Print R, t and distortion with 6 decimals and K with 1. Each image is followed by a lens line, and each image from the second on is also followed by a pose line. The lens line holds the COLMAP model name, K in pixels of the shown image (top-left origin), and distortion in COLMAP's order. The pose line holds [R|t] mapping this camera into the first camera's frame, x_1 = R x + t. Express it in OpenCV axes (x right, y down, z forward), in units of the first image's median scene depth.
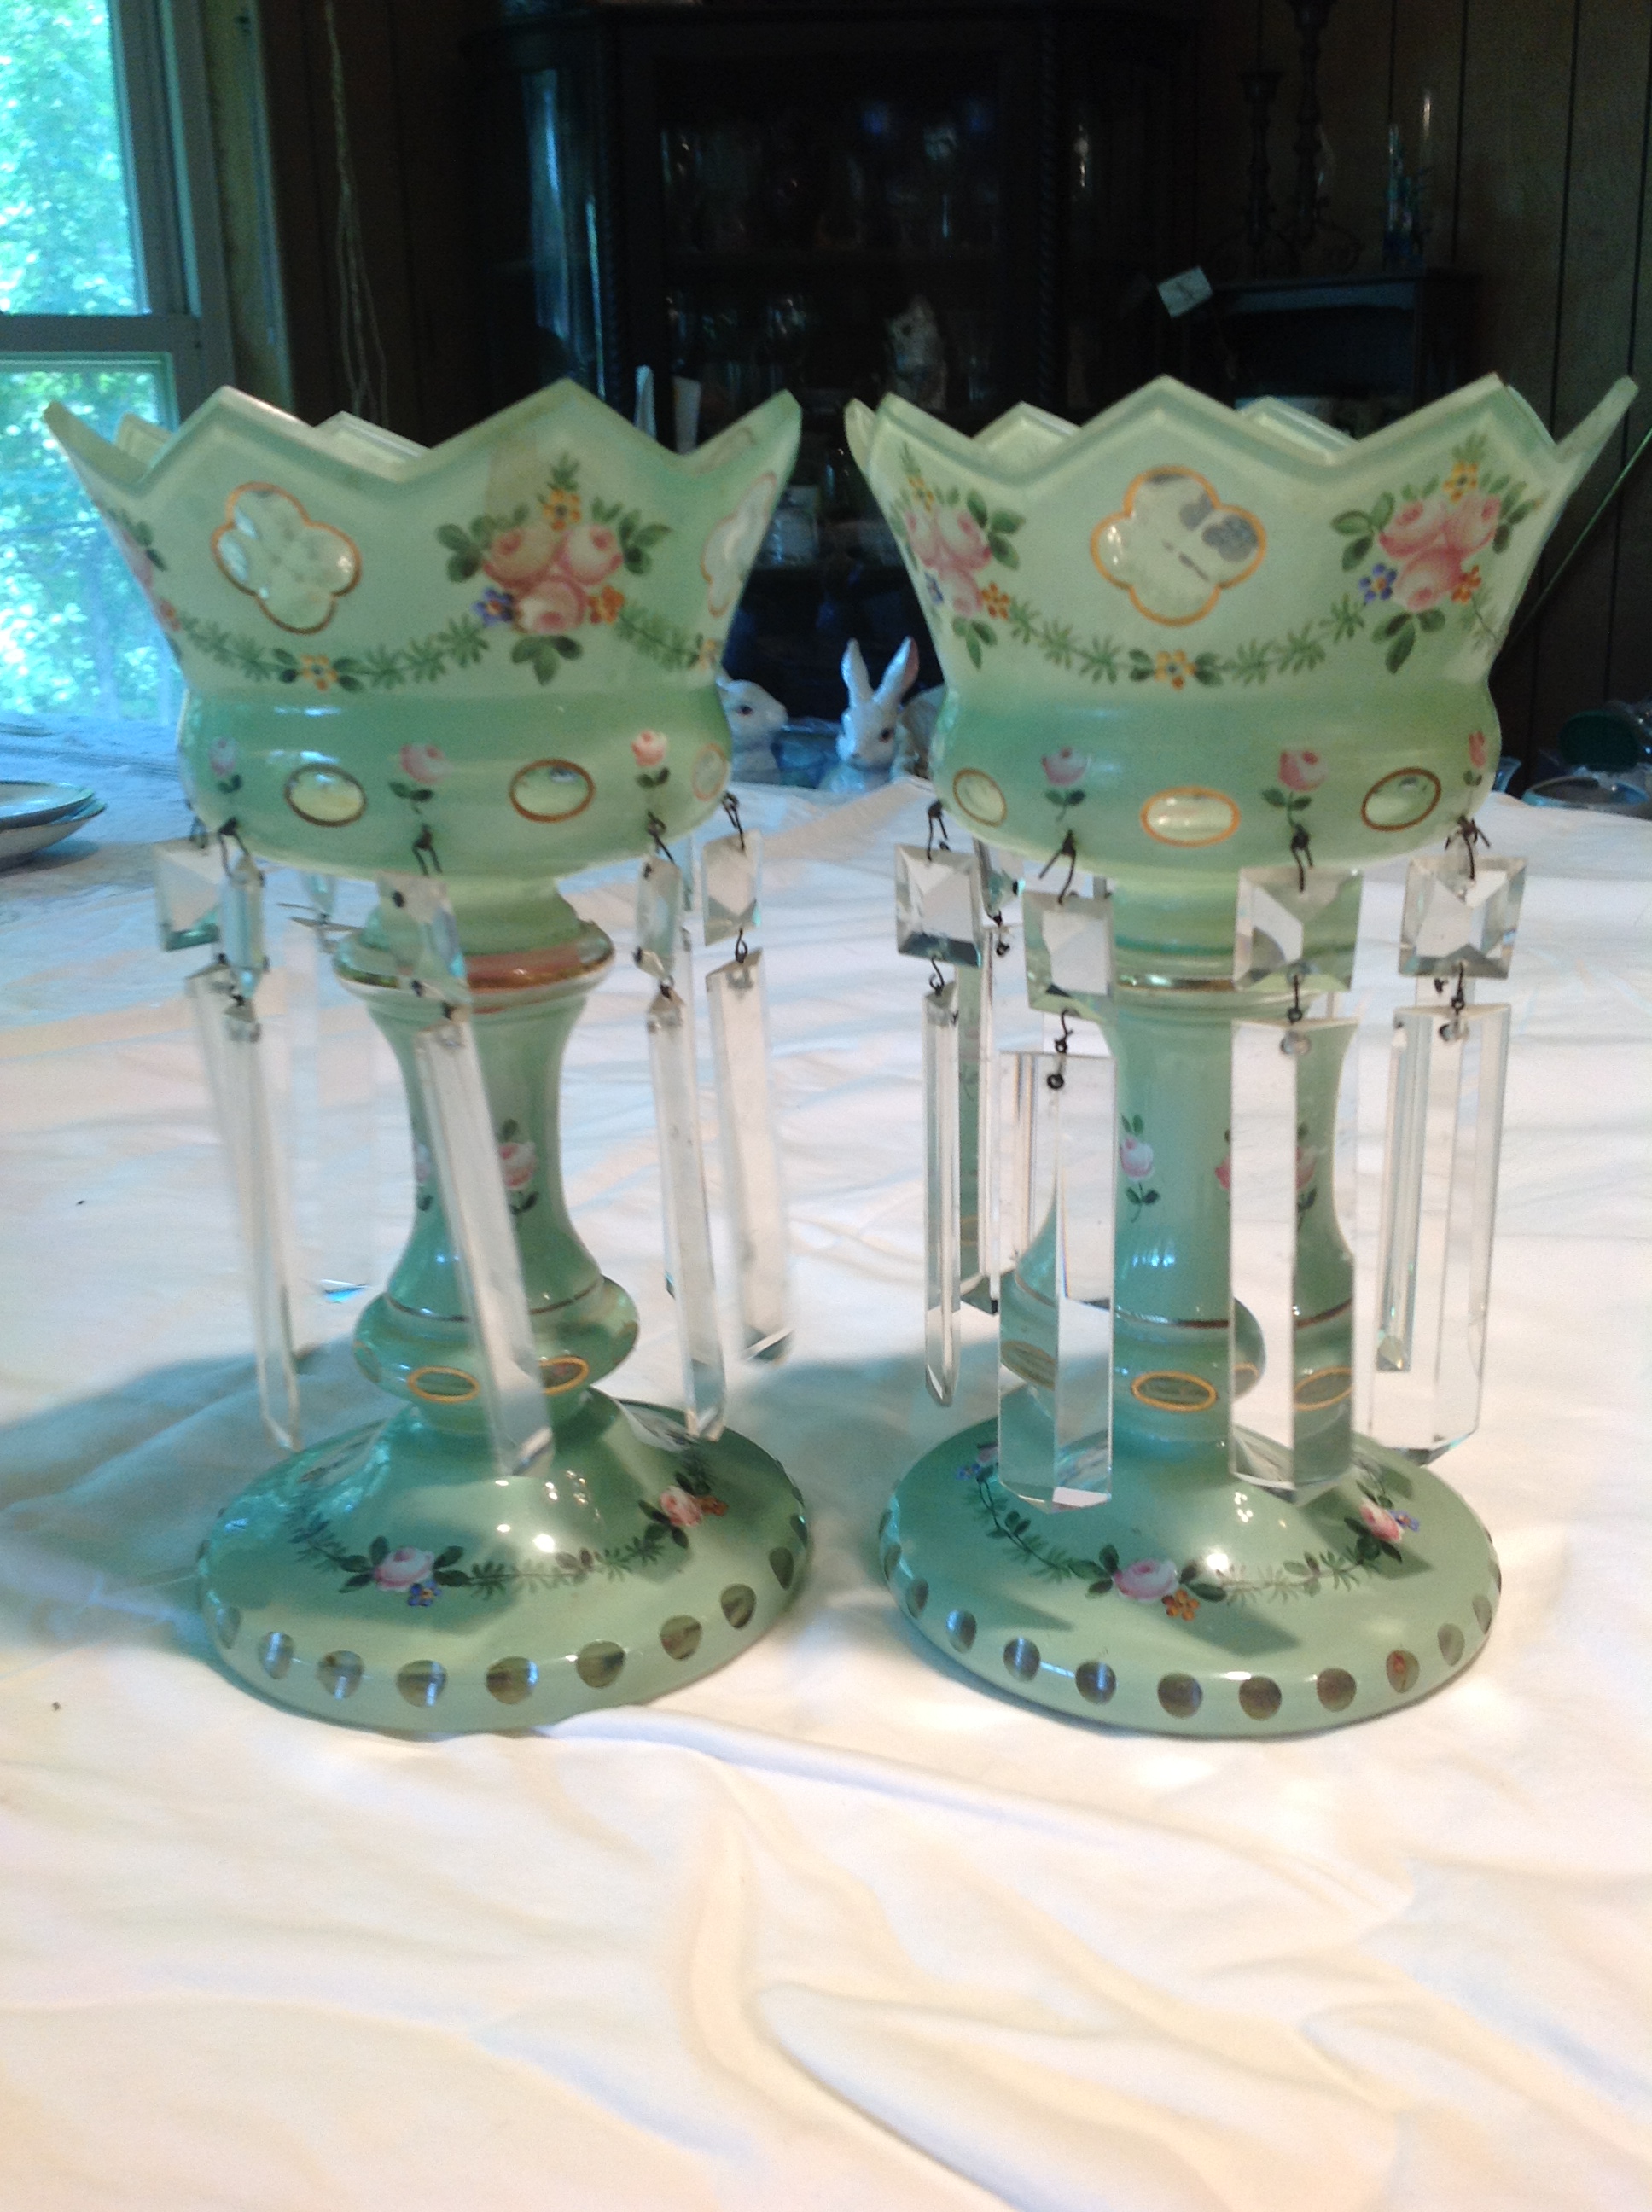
lens RADIAL K [[2214.5, 0, 822.0], [0, 2214.5, 1074.2], [0, 0, 1]] dist [0.290834, -0.924775]
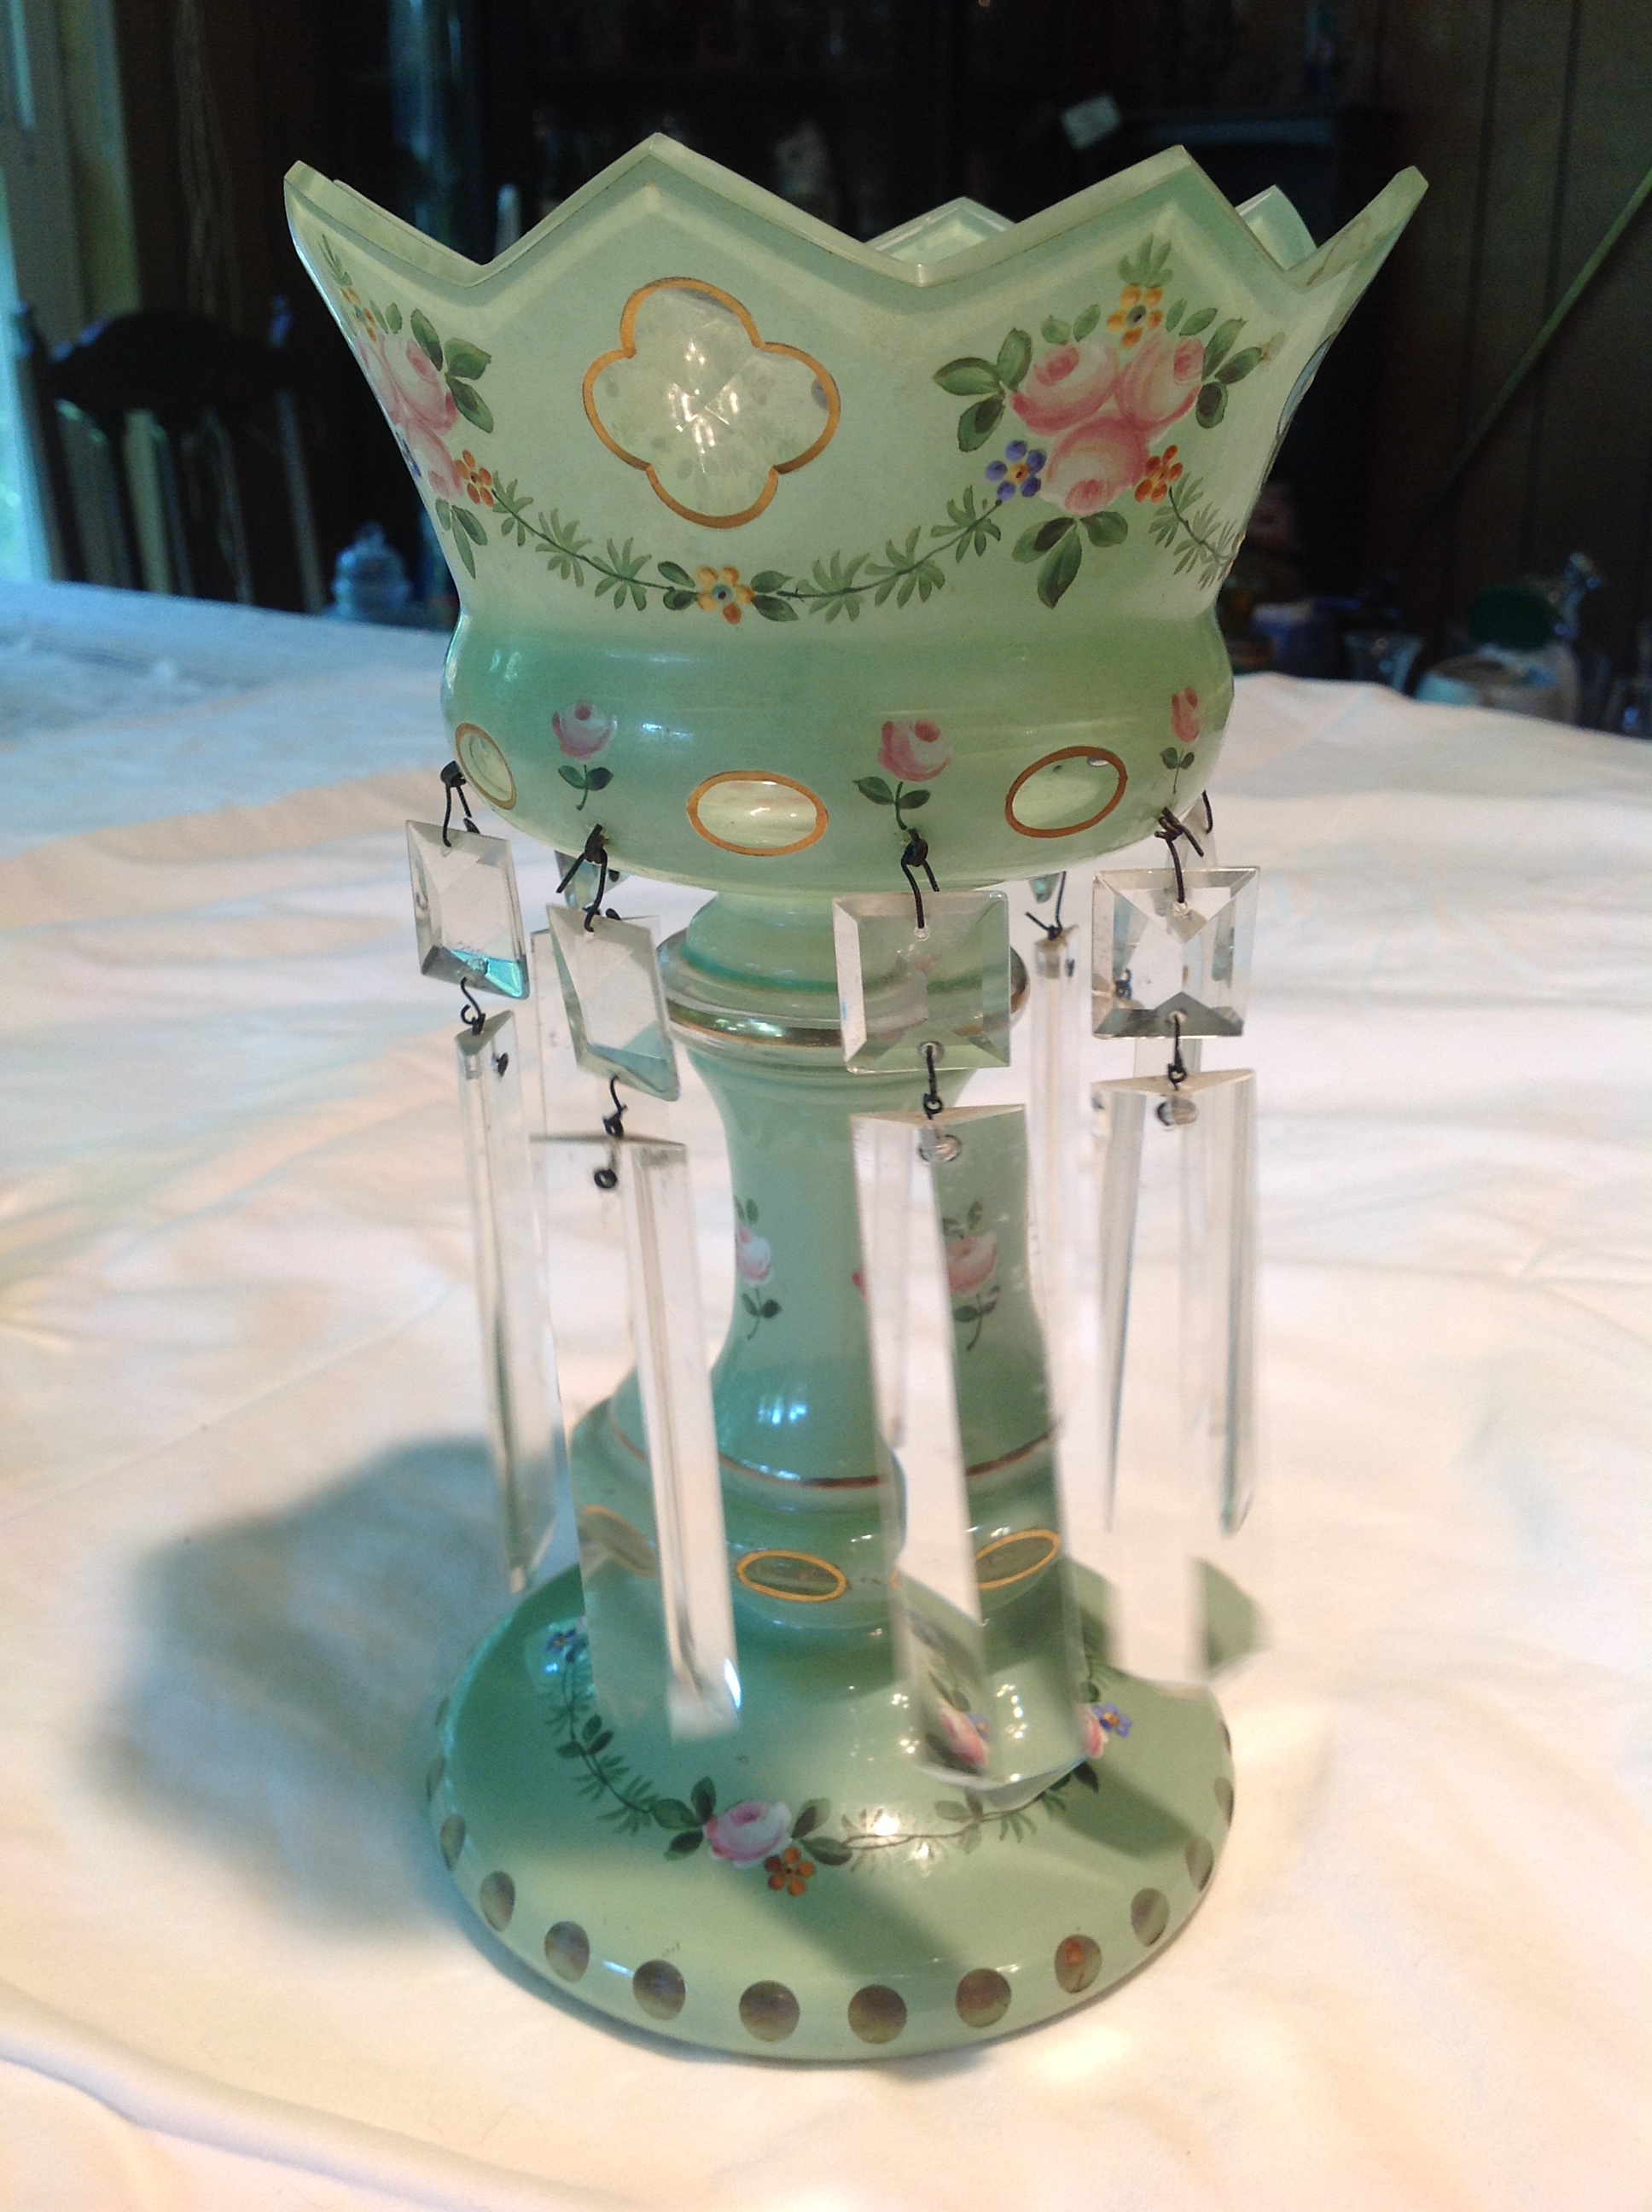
lens RADIAL K [[2250.4, 0, 826.0], [0, 2250.4, 1106.0], [0, 0, 1]] dist [0.219594, -0.703691]
pose [[0.999267, 0.007152, 0.037604, 0.159653], [-0.009906, 0.997241, 0.073562, -0.077100], [-0.036974, -0.073881, 0.996581, 0.309346]]
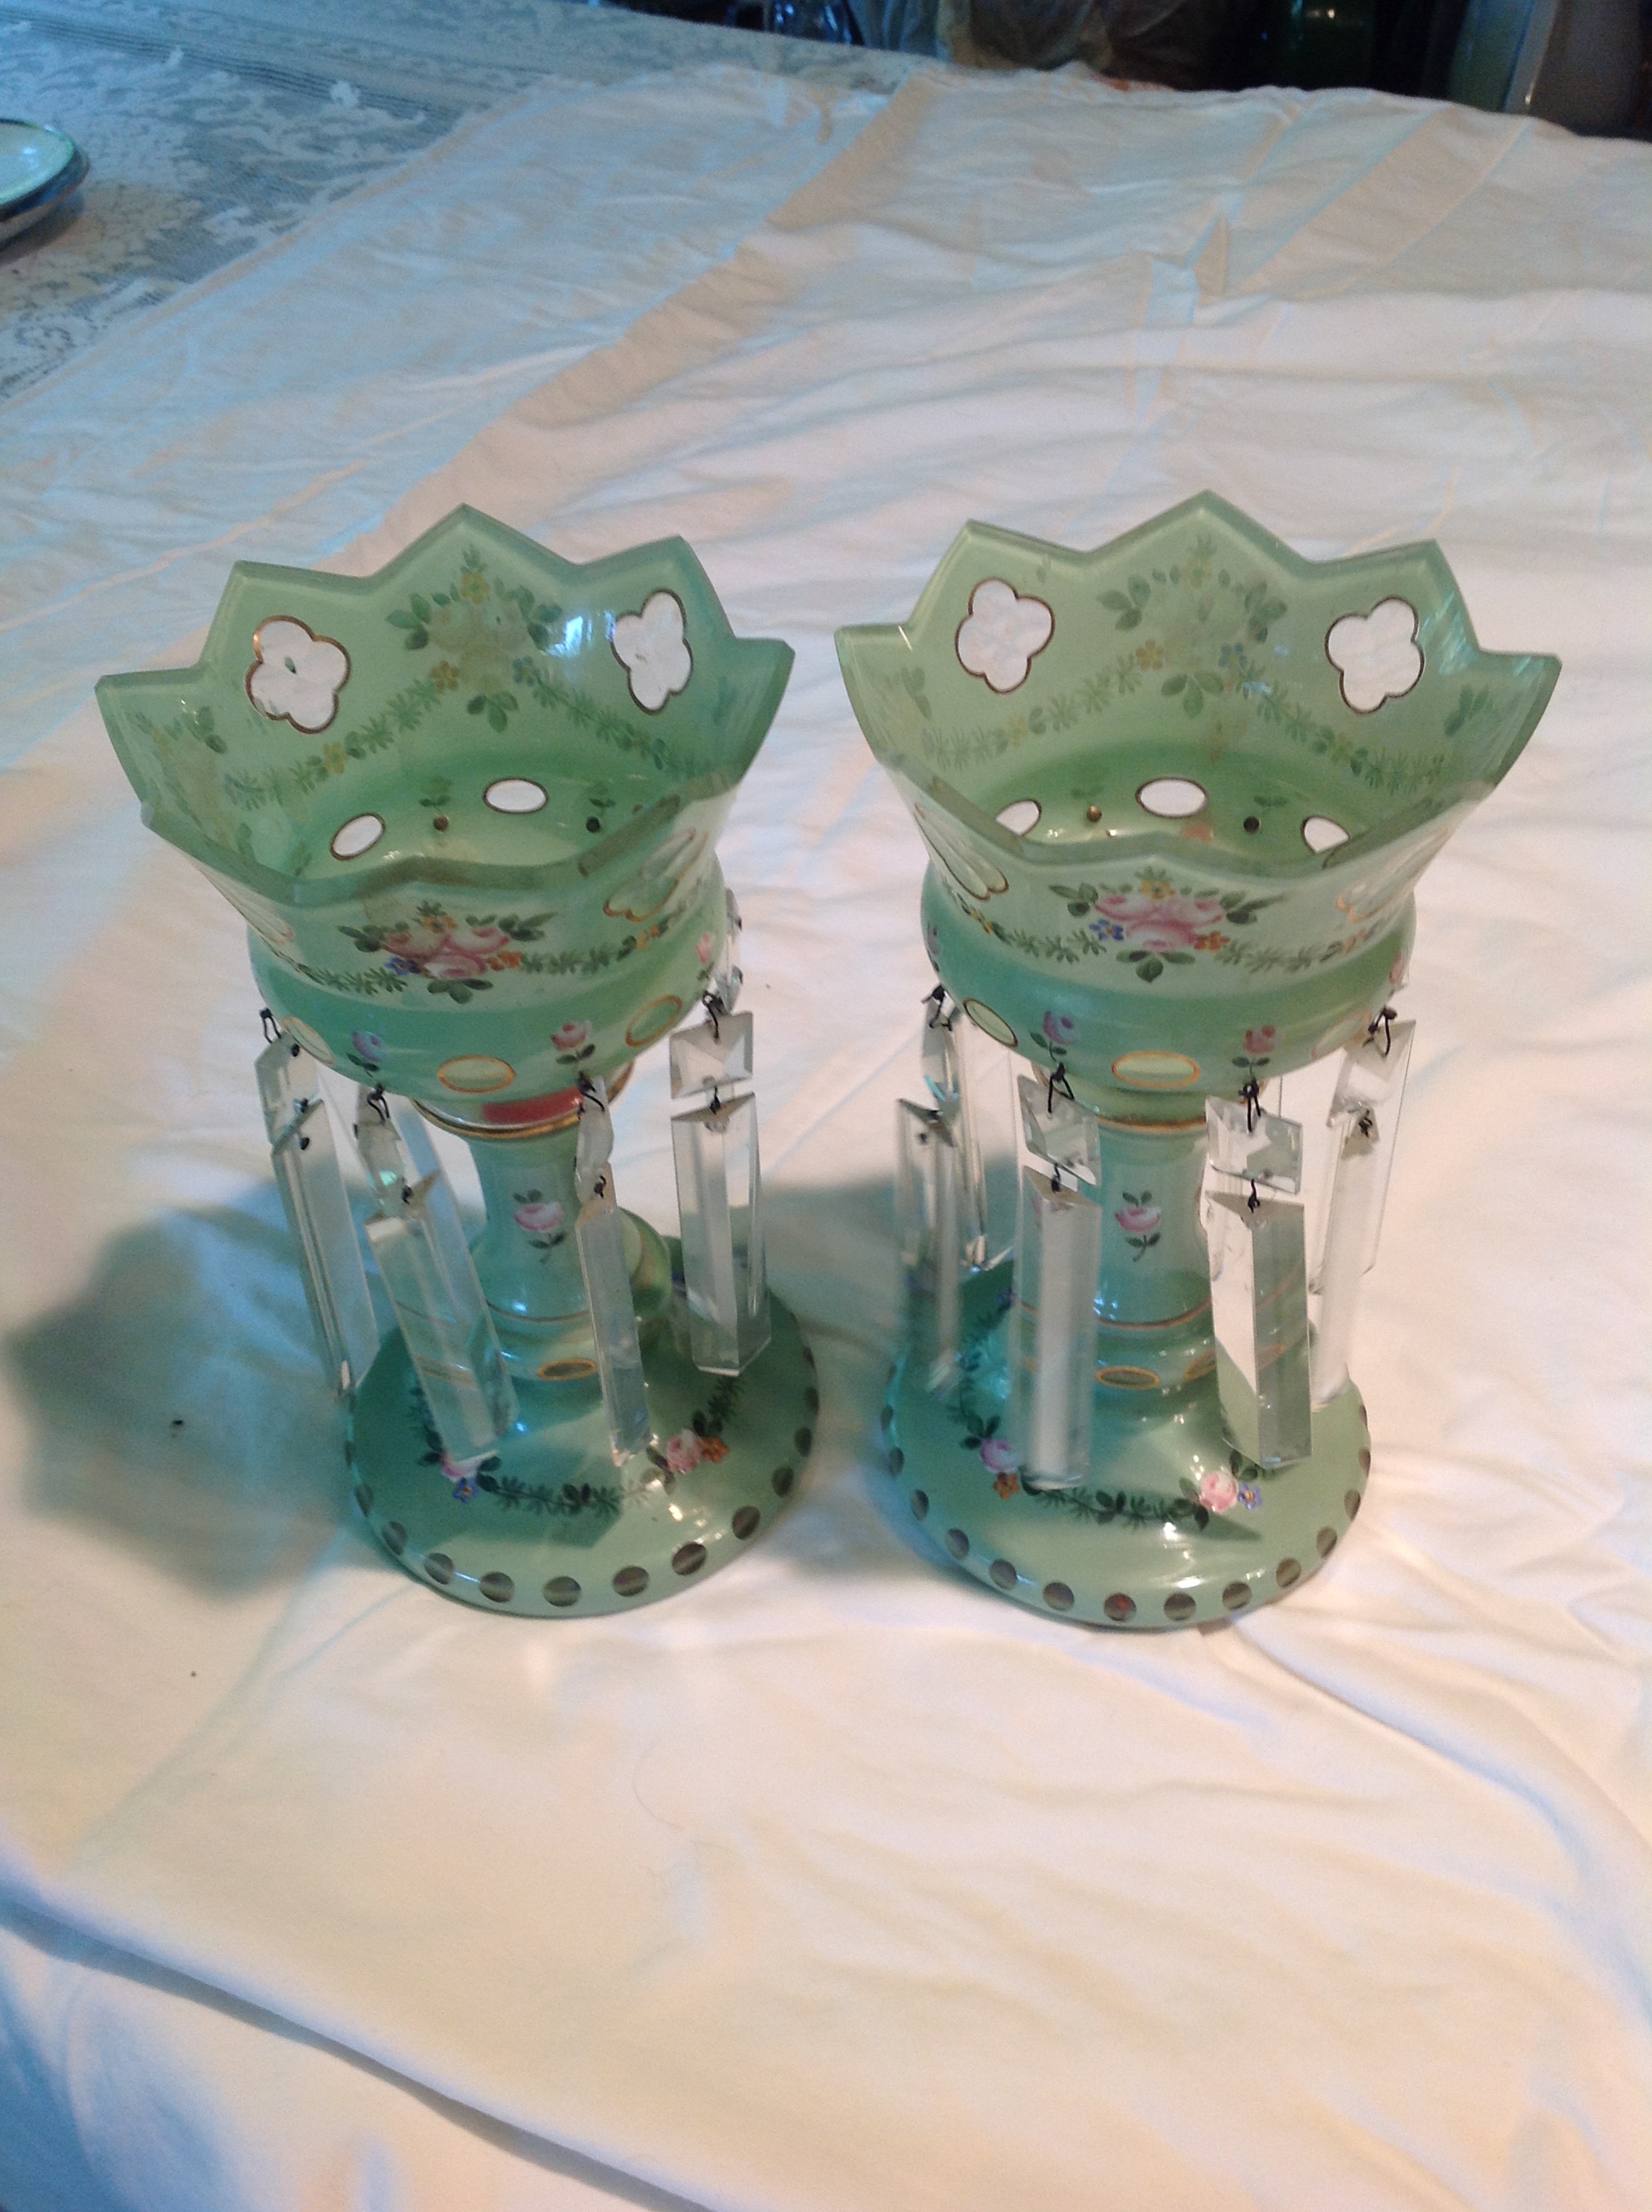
lens RADIAL K [[2250.4, 0, 826.0], [0, 2250.4, 1106.0], [0, 0, 1]] dist [0.219594, -0.703691]
pose [[0.791538, 0.393165, -0.467856, 0.690018], [-0.154263, 0.869324, 0.469551, -0.642788], [0.591330, -0.299495, 0.748754, 0.000208]]
